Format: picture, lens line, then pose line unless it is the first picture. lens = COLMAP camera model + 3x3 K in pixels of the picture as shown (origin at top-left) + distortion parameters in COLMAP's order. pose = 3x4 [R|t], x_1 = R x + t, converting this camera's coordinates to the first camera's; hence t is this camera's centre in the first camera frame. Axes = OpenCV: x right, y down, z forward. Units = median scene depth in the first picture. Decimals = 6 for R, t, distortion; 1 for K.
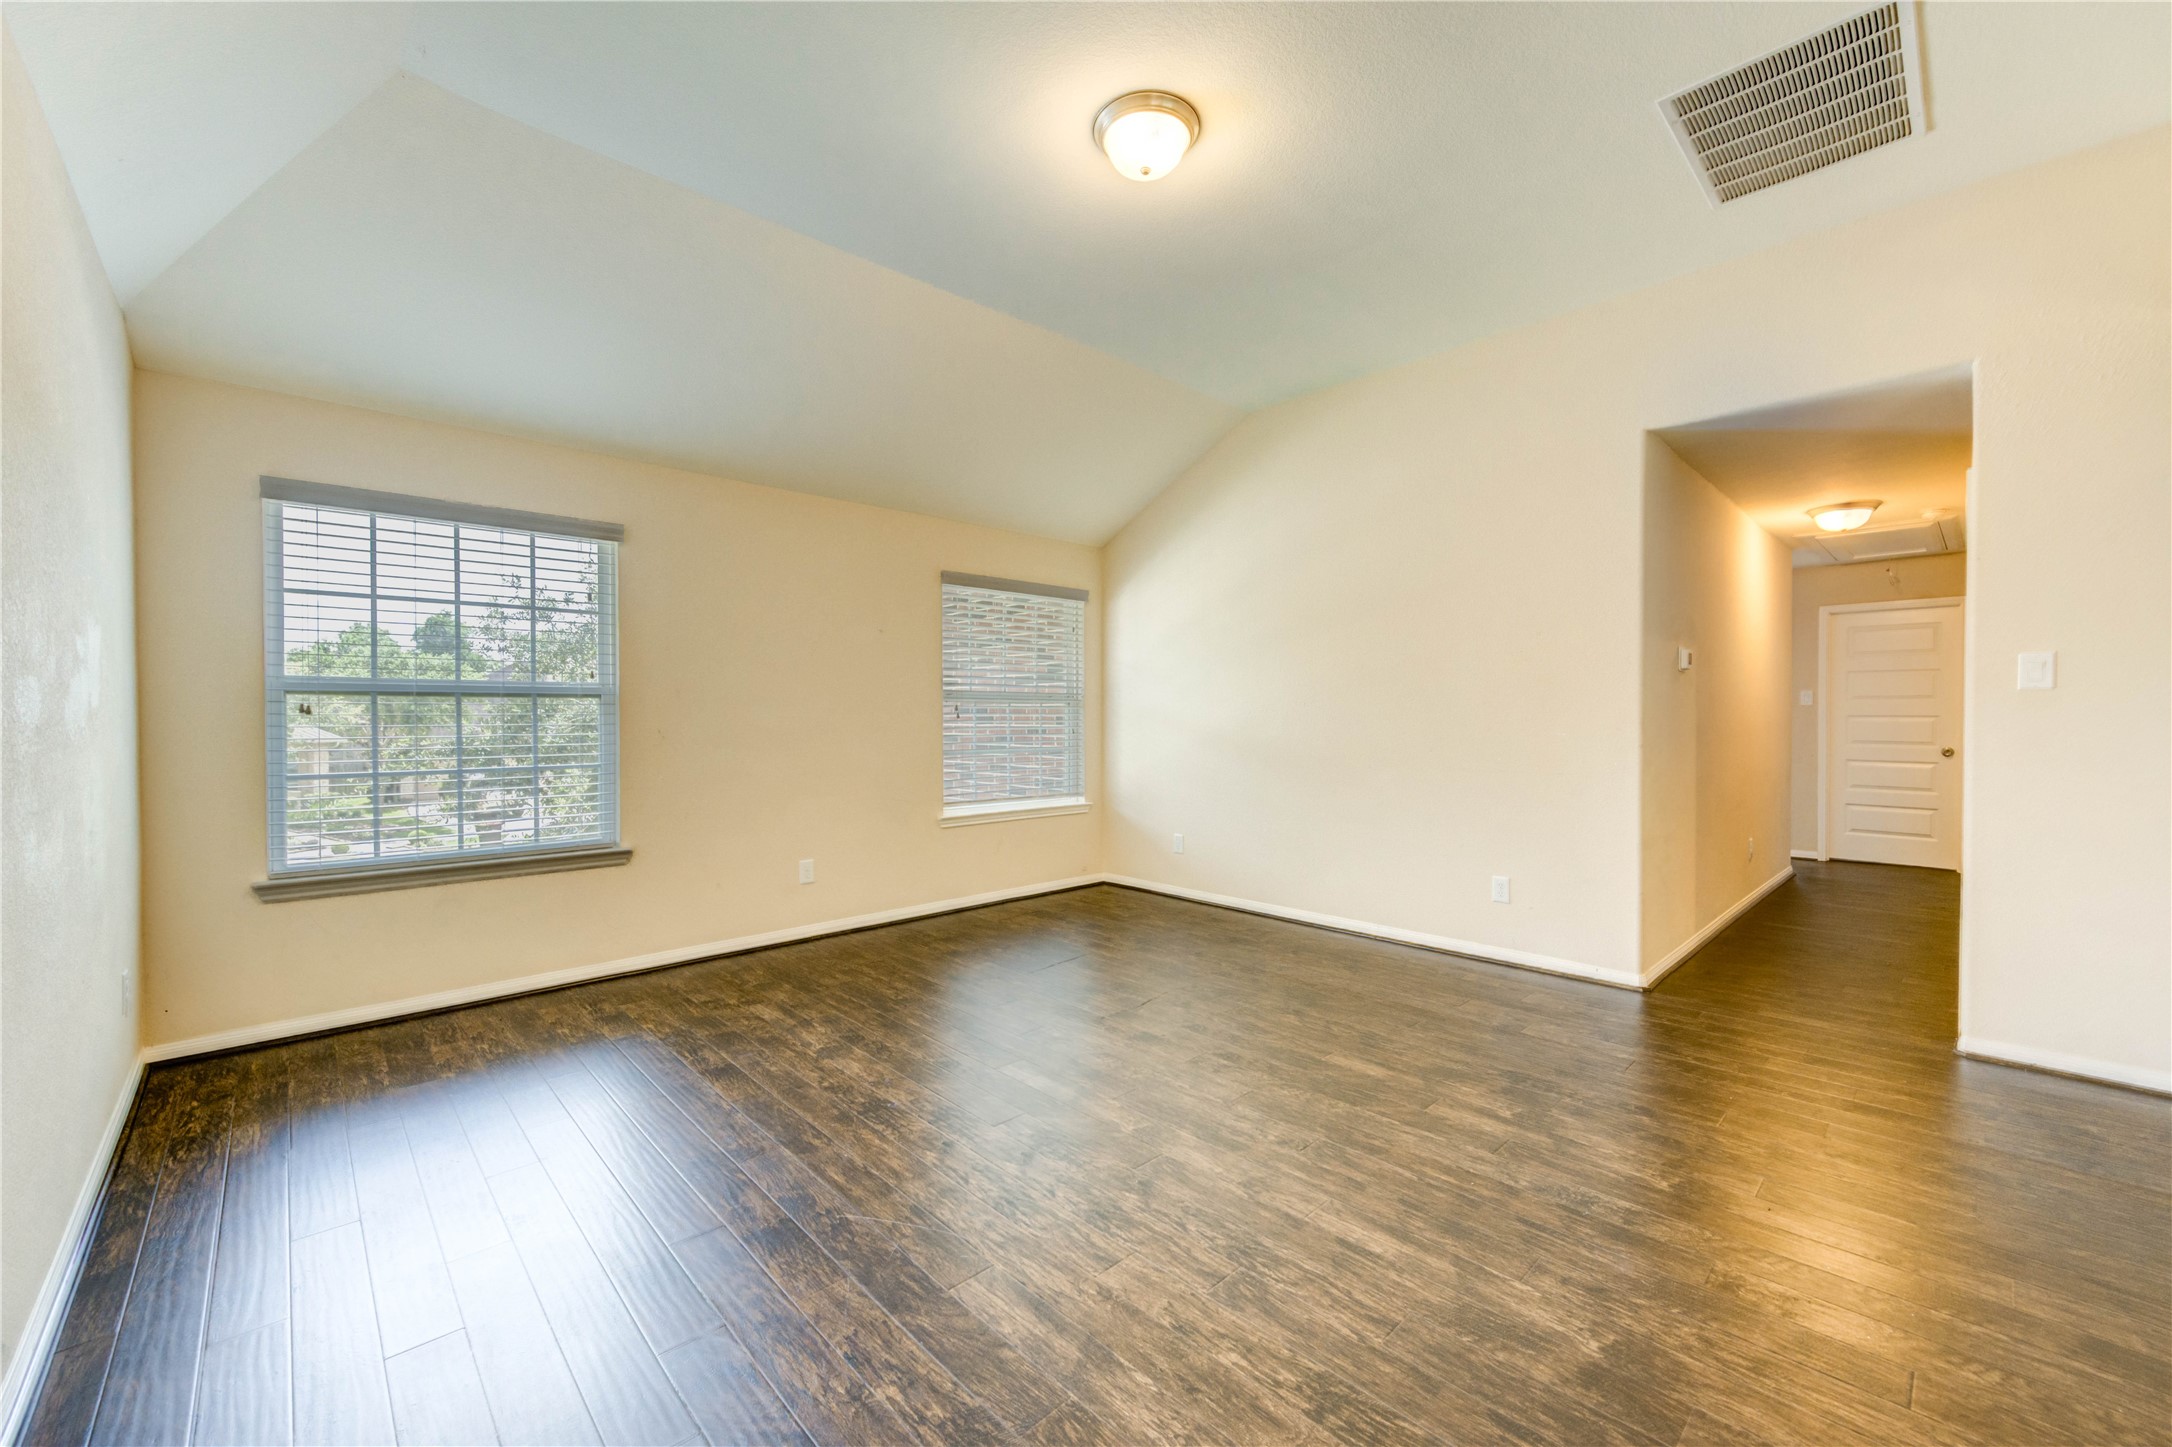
lens RADIAL K [[870.5, 0, 1084.6], [0, 870.5, 719.5], [0, 0, 1]] dist [0.000669, -0.001323]
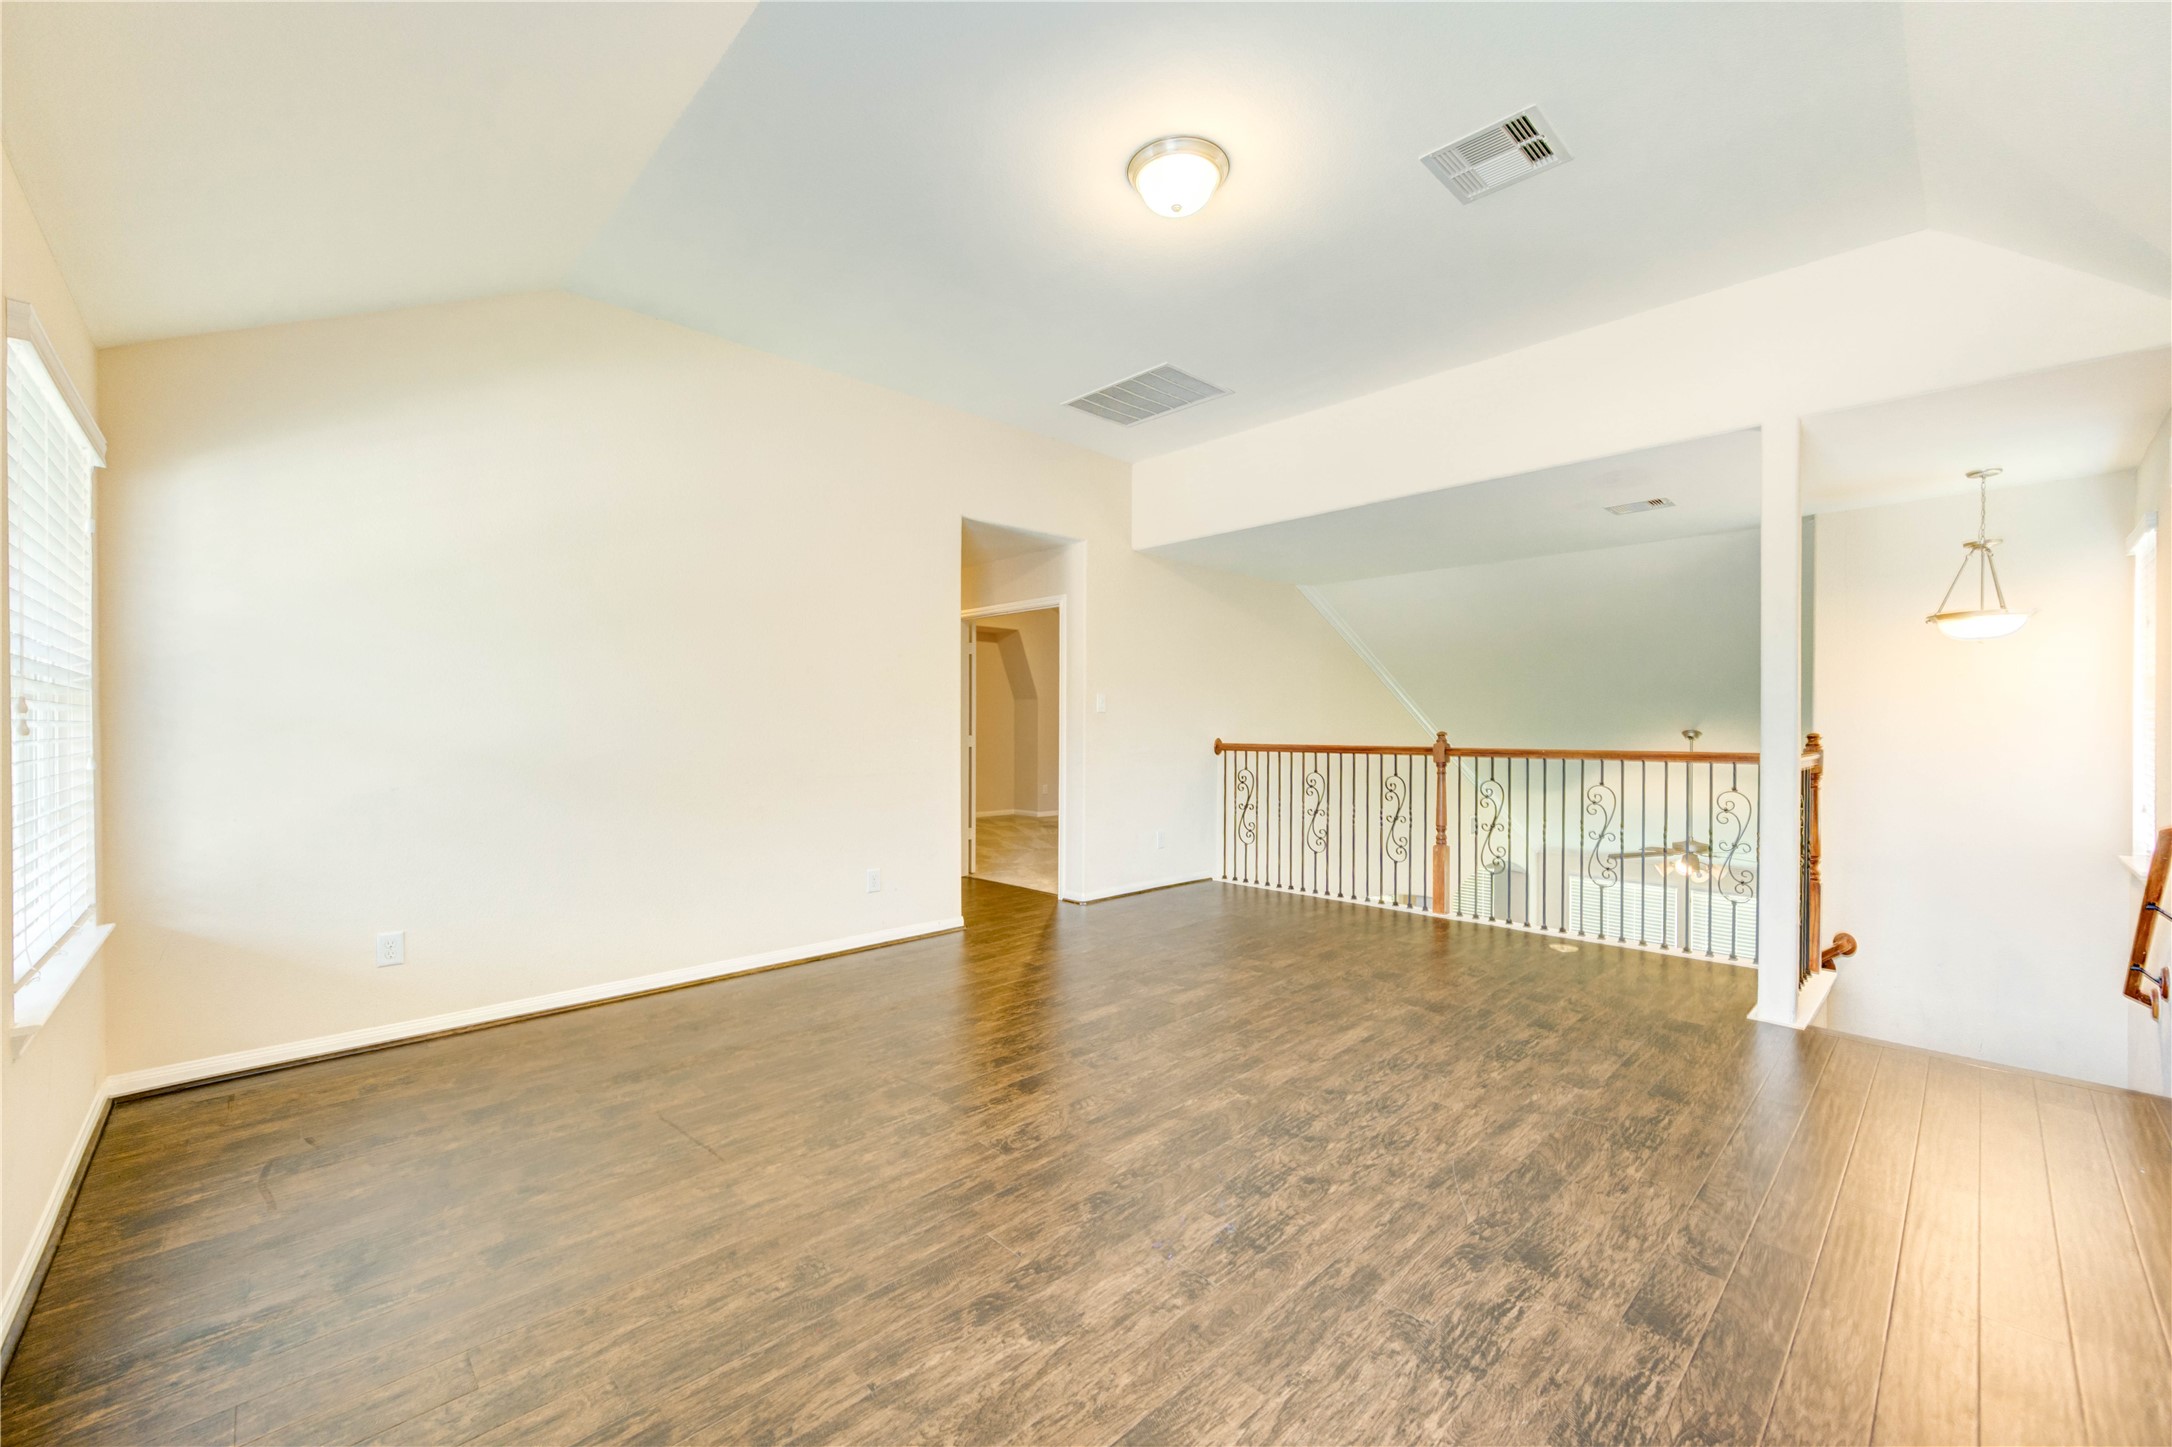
lens RADIAL K [[870.5, 0, 1086.2], [0, 870.5, 726.1], [0, 0, 1]] dist [0.000669, -0.001323]
pose [[-0.017933, -0.002364, 0.999836, -1.156739], [0.010511, 0.999942, 0.002553, -0.009610], [-0.999784, 0.010555, -0.017907, 1.326157]]
